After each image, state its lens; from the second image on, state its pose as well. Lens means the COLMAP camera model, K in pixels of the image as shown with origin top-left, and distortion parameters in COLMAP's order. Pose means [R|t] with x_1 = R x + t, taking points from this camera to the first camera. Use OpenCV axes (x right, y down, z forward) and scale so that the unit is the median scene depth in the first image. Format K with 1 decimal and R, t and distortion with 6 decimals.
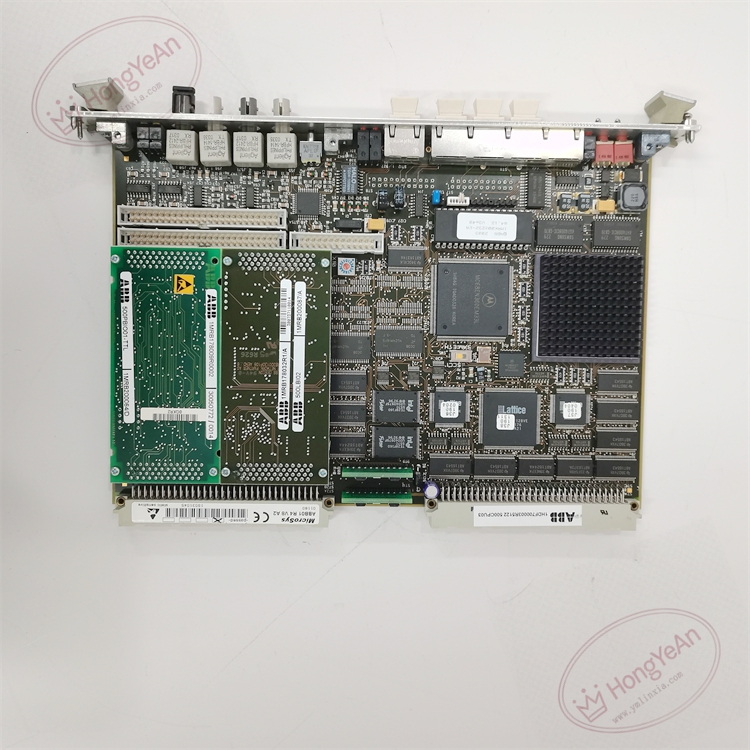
lens RADIAL K [[788.3, 0, 376.7], [0, 788.3, 380.1], [0, 0, 1]] dist [0.002314, 0.008642]
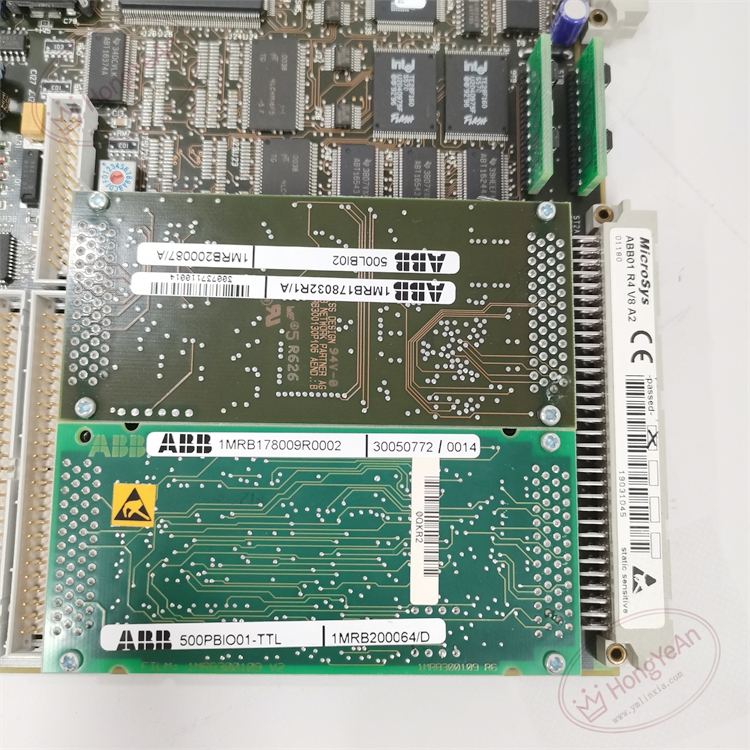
lens RADIAL K [[788.3, 0, 376.7], [0, 788.3, 380.1], [0, 0, 1]] dist [0.002314, 0.008642]
pose [[-0.003413, -0.995313, 0.096649, -0.214720], [0.999952, -0.004288, -0.008849, 0.020221], [0.009221, 0.096614, 0.995279, 0.542111]]
